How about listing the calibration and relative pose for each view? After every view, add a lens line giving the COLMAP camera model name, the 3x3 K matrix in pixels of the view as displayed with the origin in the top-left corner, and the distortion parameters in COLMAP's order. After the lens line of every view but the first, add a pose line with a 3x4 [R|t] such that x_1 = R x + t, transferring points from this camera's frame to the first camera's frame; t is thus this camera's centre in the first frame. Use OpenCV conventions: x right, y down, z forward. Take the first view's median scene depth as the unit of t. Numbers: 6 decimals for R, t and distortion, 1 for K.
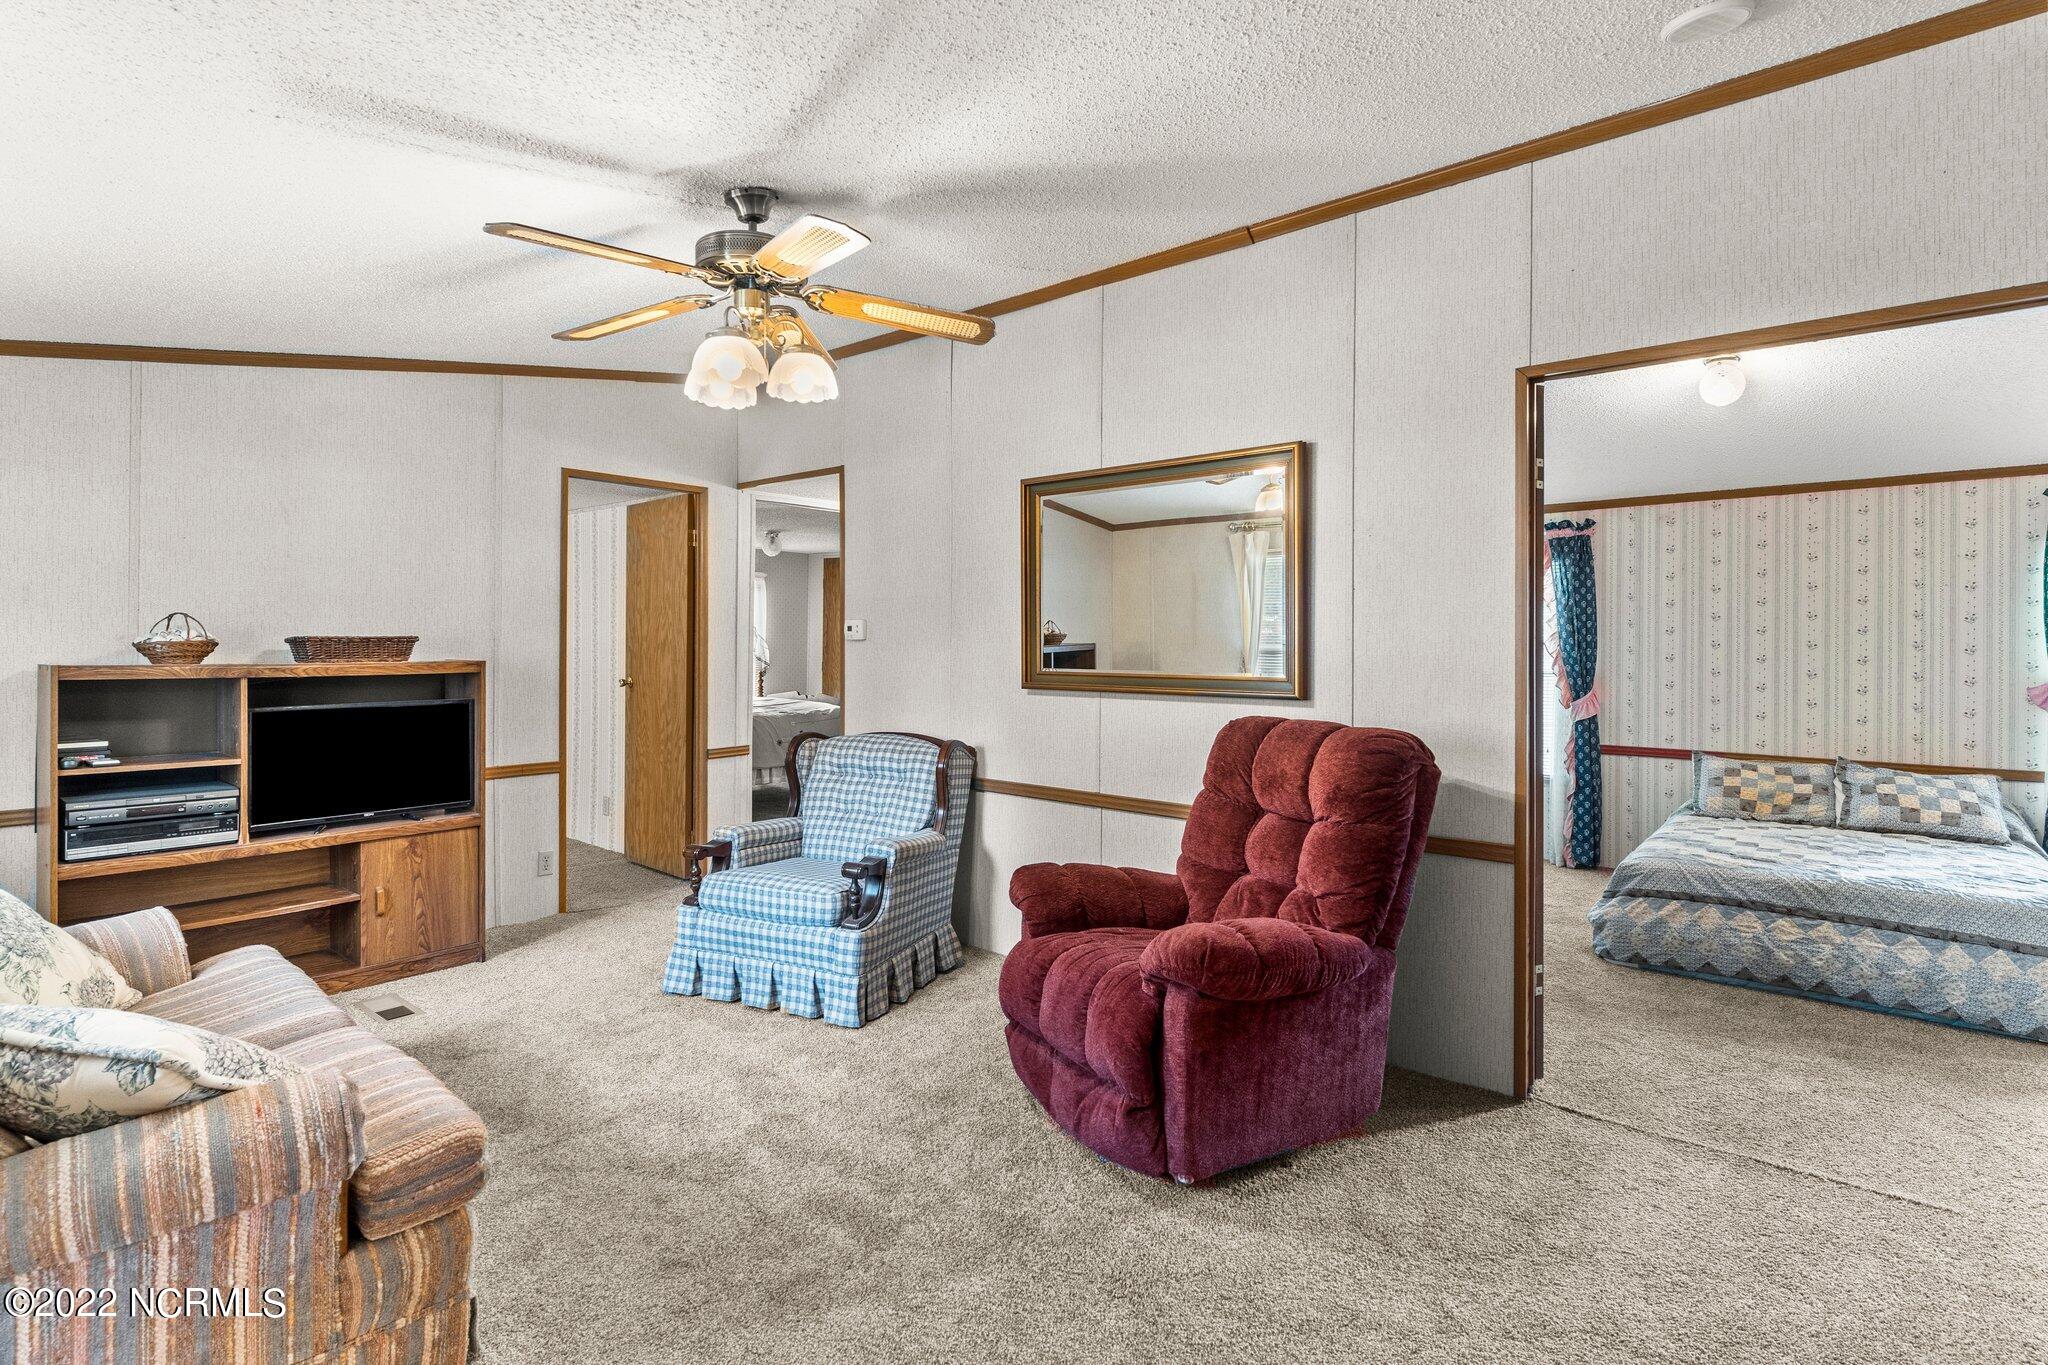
lens RADIAL K [[996.6, 0, 1057.1], [0, 996.6, 650.5], [0, 0, 1]] dist [0.002028, -0.000508]
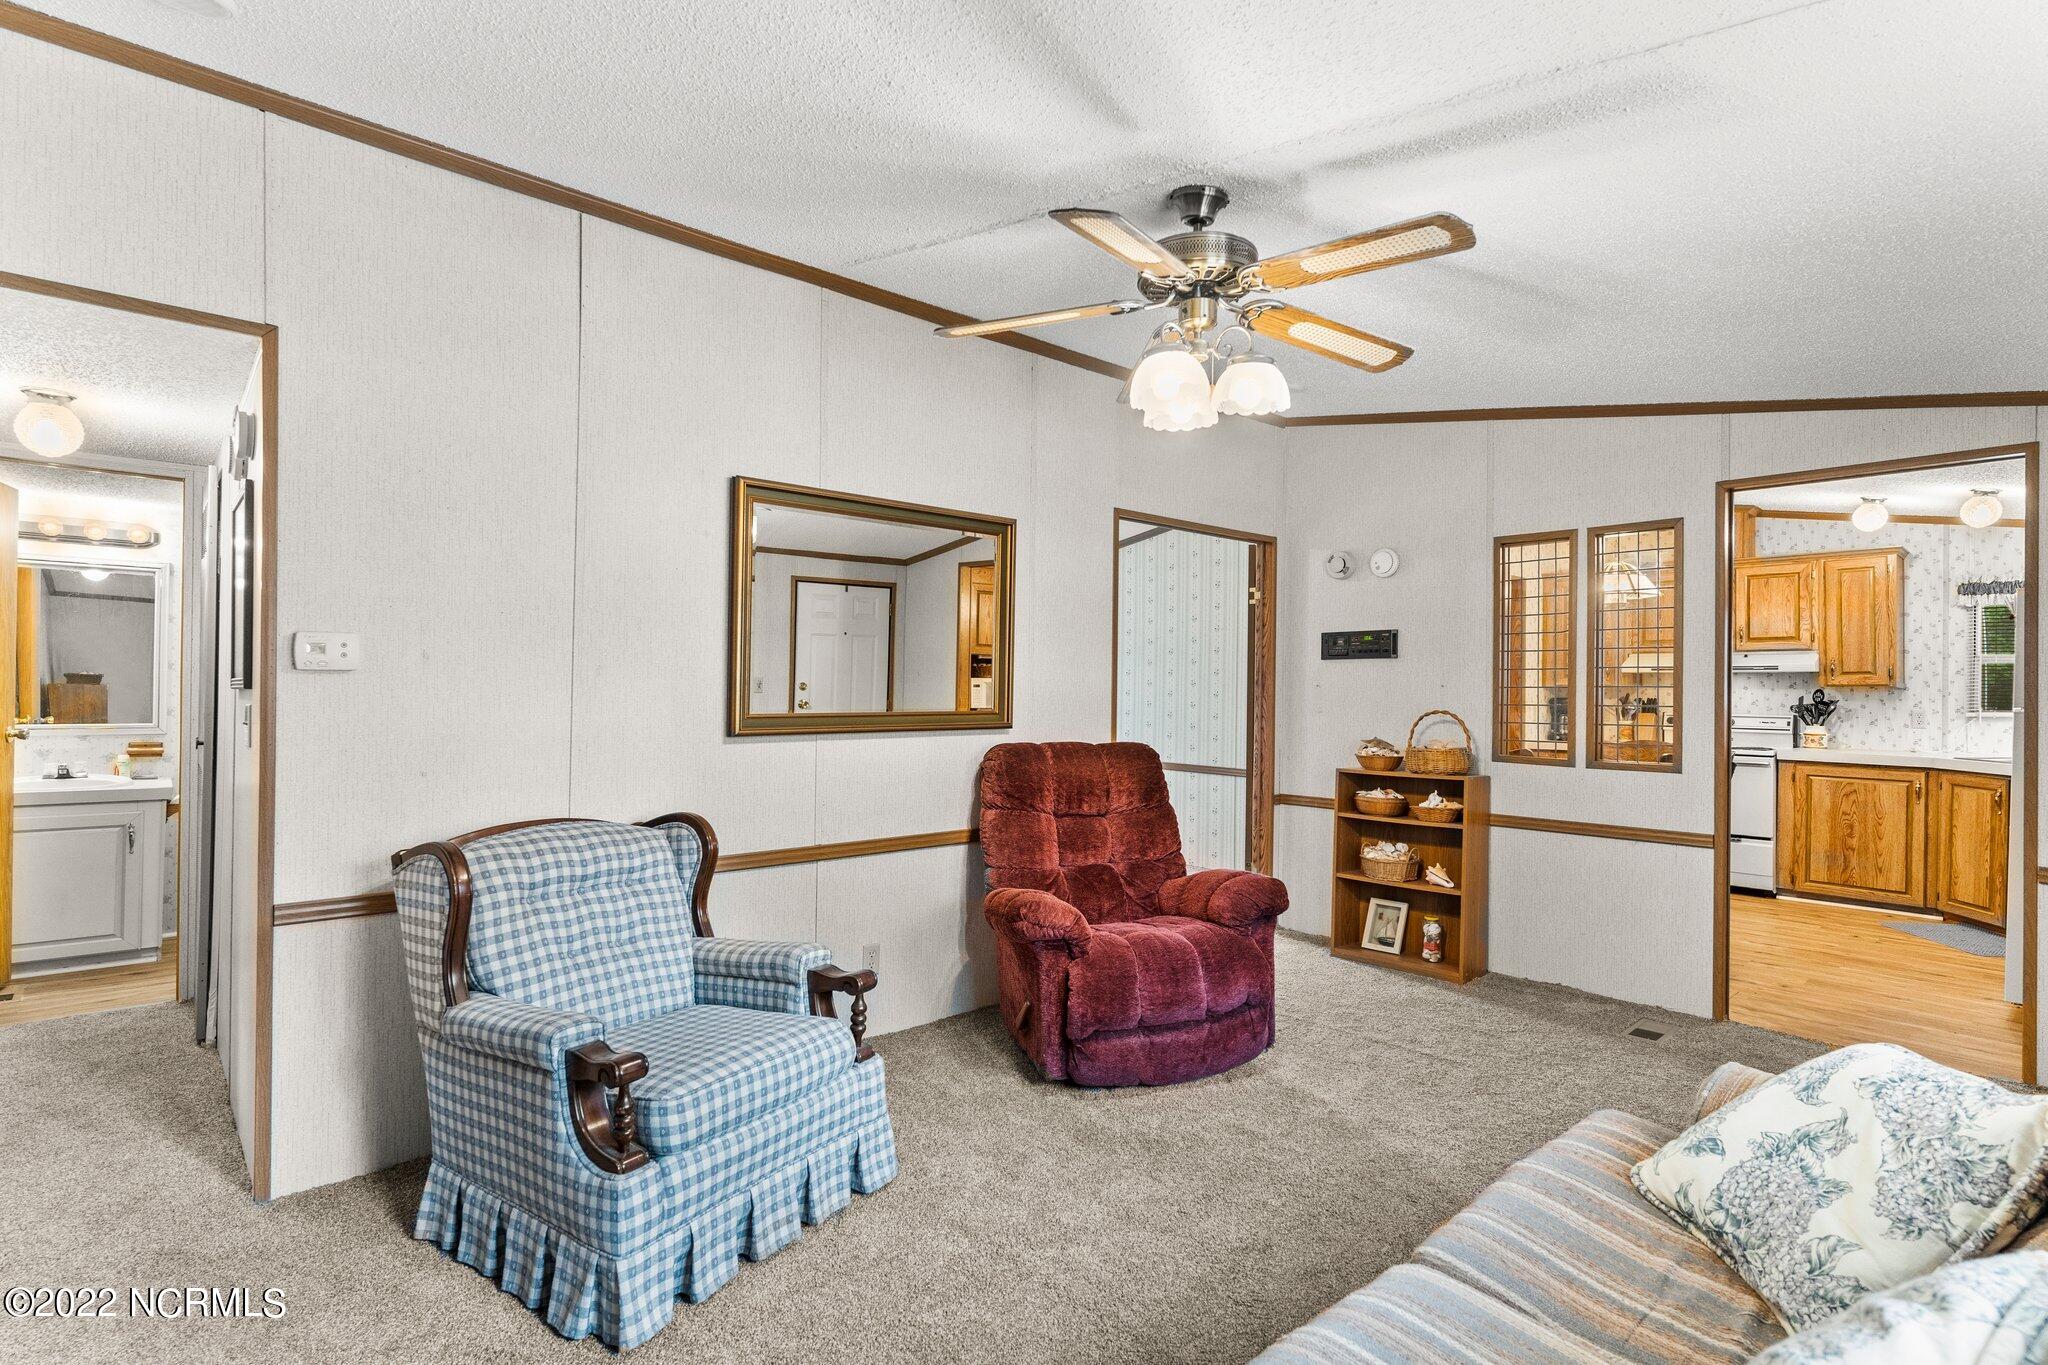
lens RADIAL K [[996.6, 0, 1006.0], [0, 996.6, 679.3], [0, 0, 1]] dist [0.002028, -0.000508]
pose [[0.181091, 0.000794, 0.983466, -0.826856], [-0.006588, 0.999978, 0.000406, -0.008996], [-0.983444, -0.006553, 0.181093, 0.676081]]
